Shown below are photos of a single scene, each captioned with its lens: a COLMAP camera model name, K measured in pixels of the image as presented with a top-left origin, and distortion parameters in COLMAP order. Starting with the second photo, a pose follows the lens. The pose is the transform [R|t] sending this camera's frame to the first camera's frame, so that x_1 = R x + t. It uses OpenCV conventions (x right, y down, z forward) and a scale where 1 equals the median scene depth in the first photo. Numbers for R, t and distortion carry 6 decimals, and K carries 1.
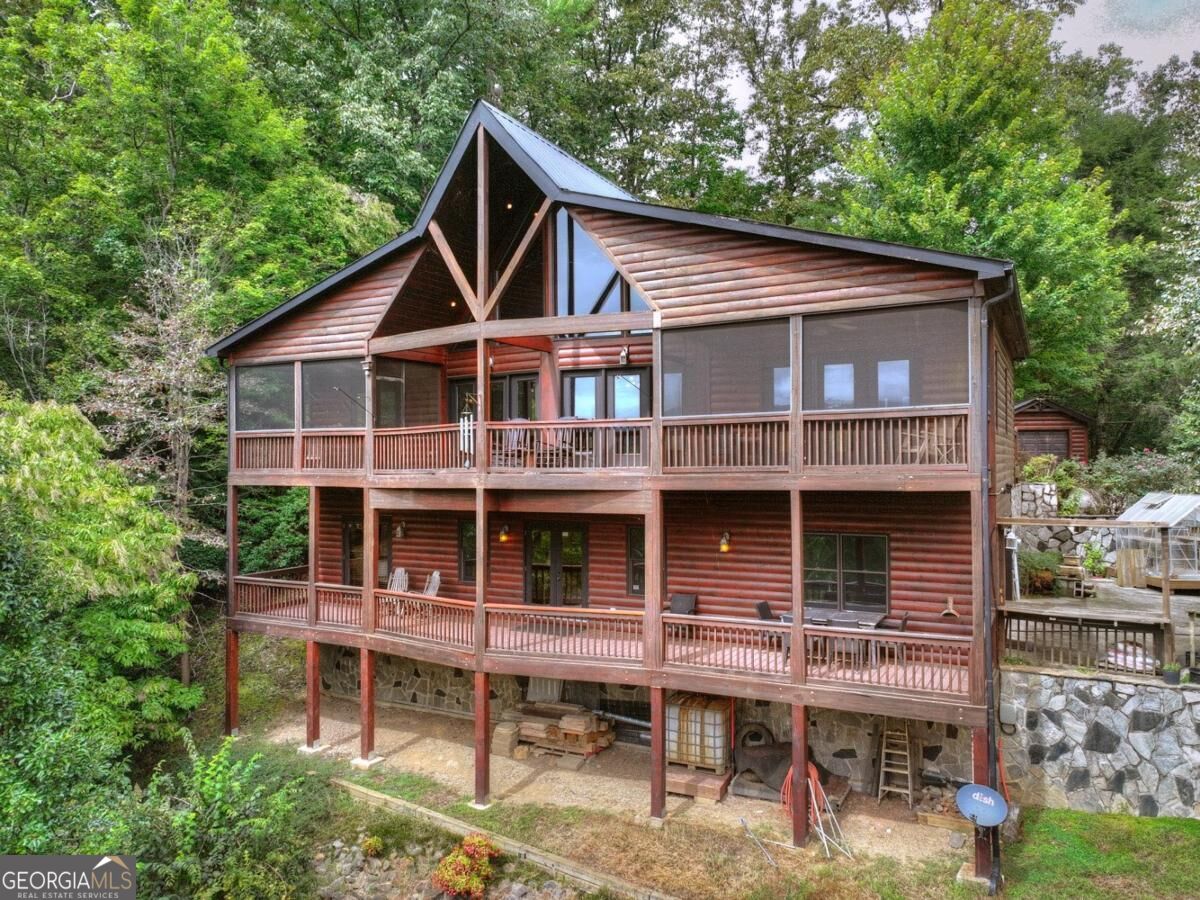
lens RADIAL K [[850.1, 0, 605.5], [0, 850.1, 451.9], [0, 0, 1]] dist [0.004578, 0.010019]
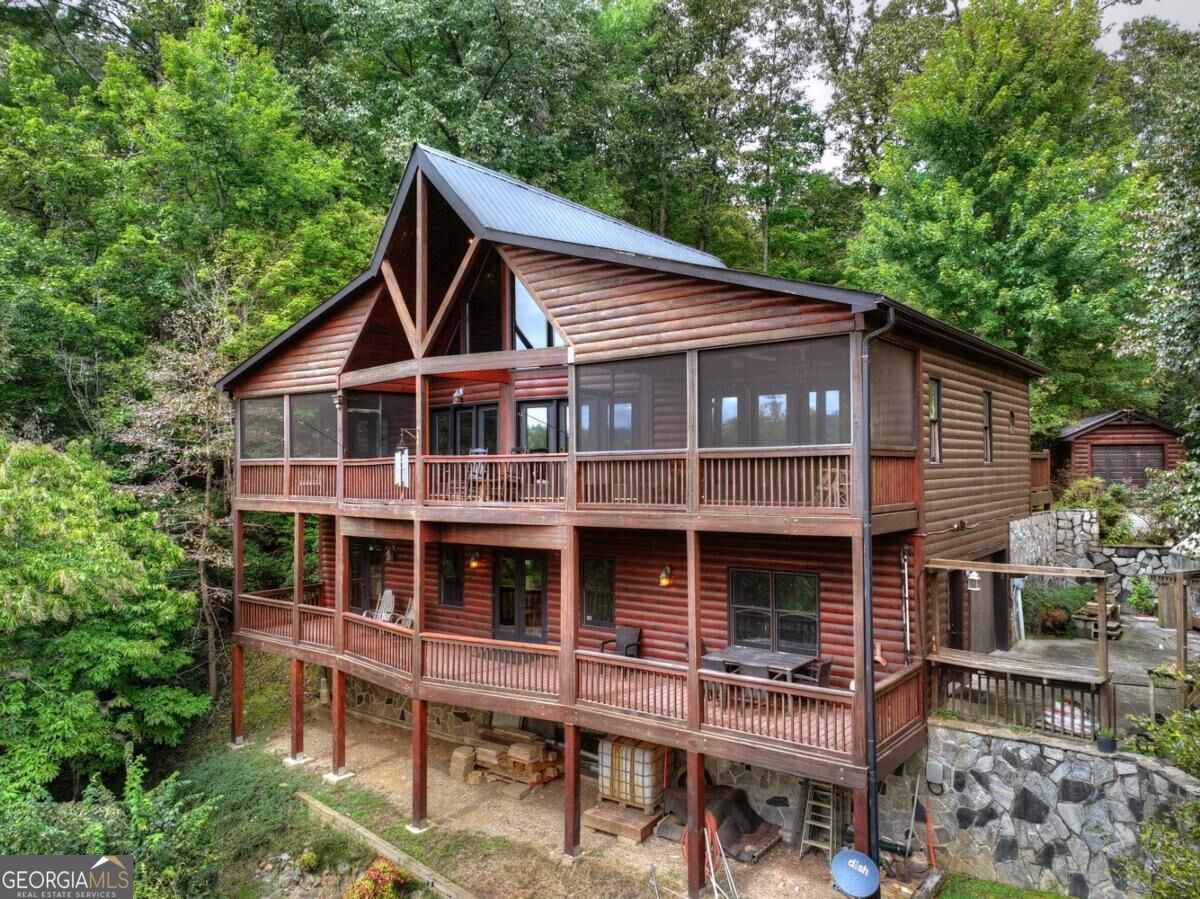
lens RADIAL K [[850.1, 0, 602.5], [0, 850.1, 450.2], [0, 0, 1]] dist [0.004578, 0.010019]
pose [[0.986048, -0.003874, -0.166418, 0.230730], [0.002880, 0.999977, -0.006212, -0.032873], [0.166438, 0.005646, 0.986036, 0.019103]]
